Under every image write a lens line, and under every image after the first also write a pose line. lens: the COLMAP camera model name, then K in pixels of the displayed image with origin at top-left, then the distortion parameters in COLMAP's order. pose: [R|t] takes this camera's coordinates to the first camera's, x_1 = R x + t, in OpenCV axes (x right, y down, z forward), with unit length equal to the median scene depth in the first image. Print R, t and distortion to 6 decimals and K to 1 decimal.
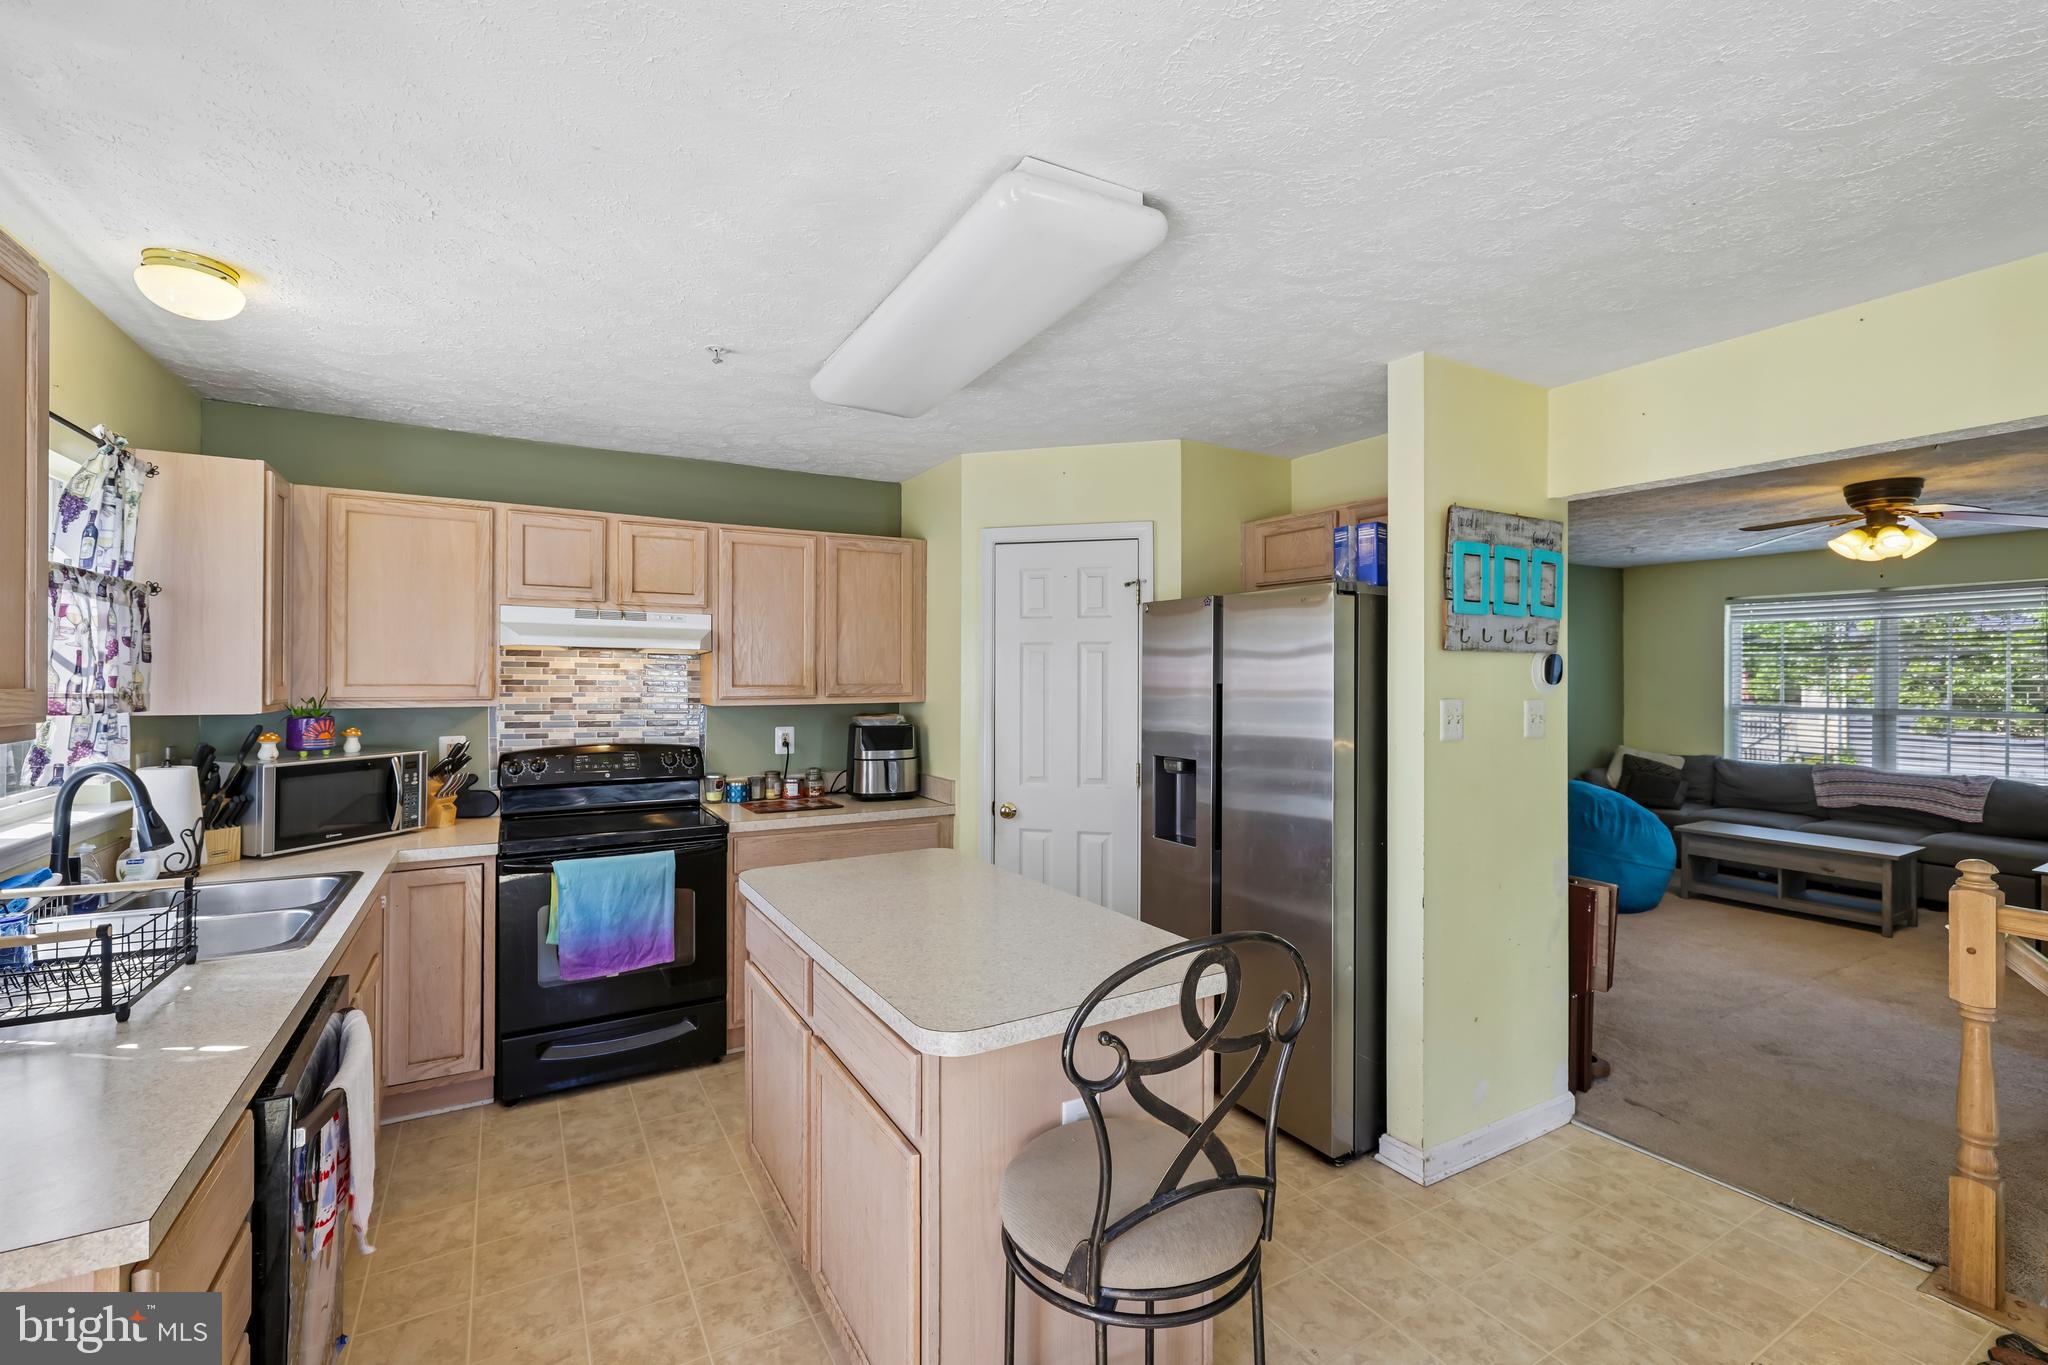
lens RADIAL K [[879.5, 0, 1013.9], [0, 879.5, 678.9], [0, 0, 1]] dist [-0.001271, 0.000292]
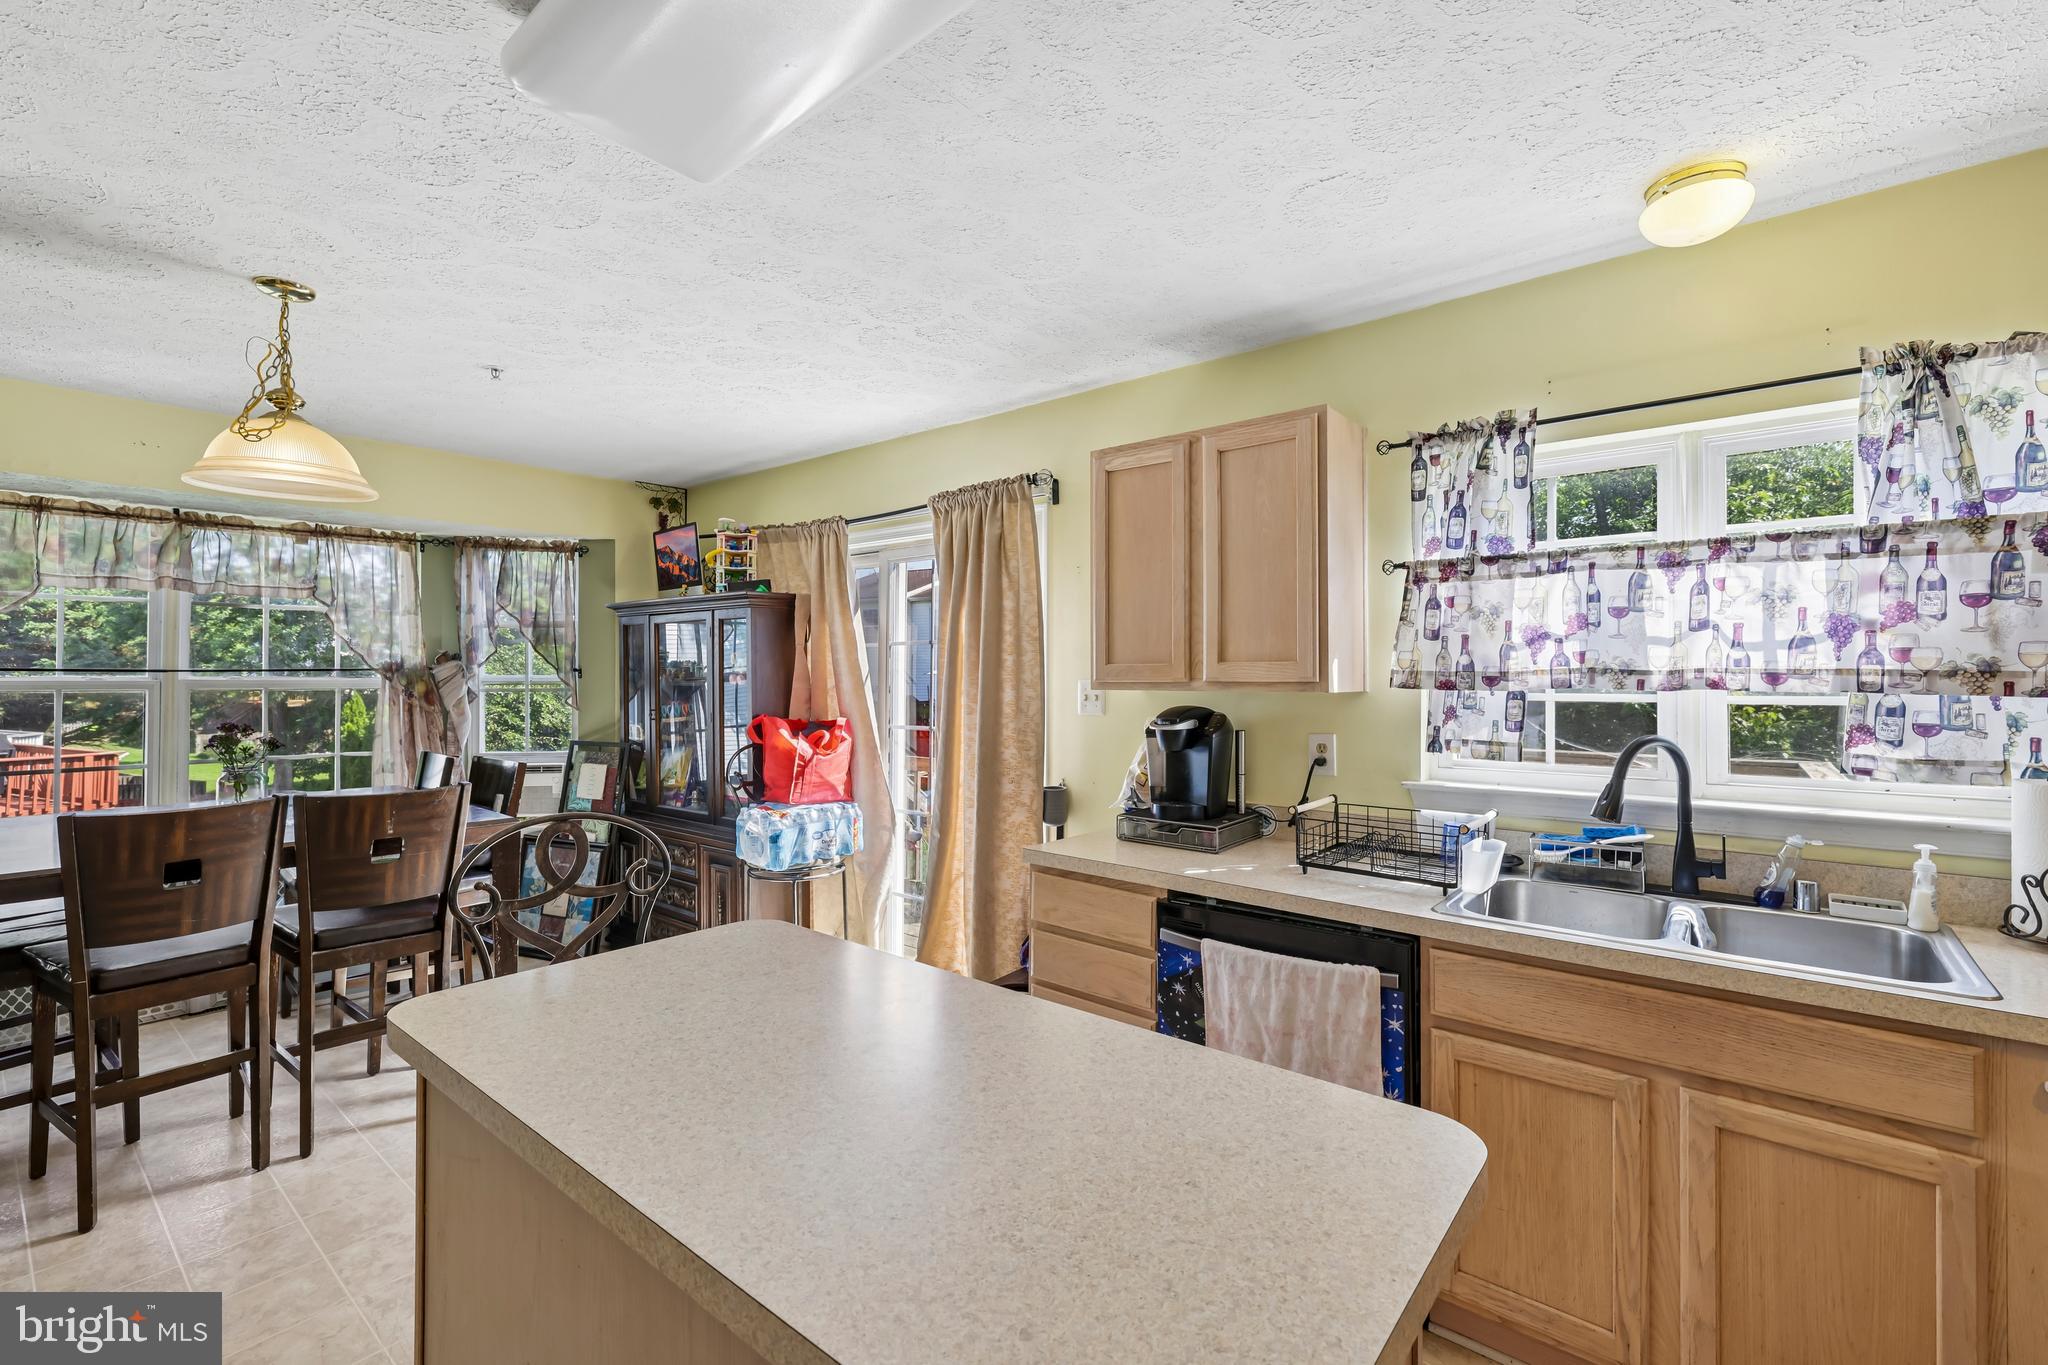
lens RADIAL K [[882.7, 0, 1008.0], [0, 882.7, 674.0], [0, 0, 1]] dist [0.000901, 0.000401]
pose [[-0.937009, -0.005258, -0.349266, 0.012468], [-0.004589, 0.999986, -0.002742, 0.017133], [0.349275, -0.000966, -0.937020, 0.939739]]
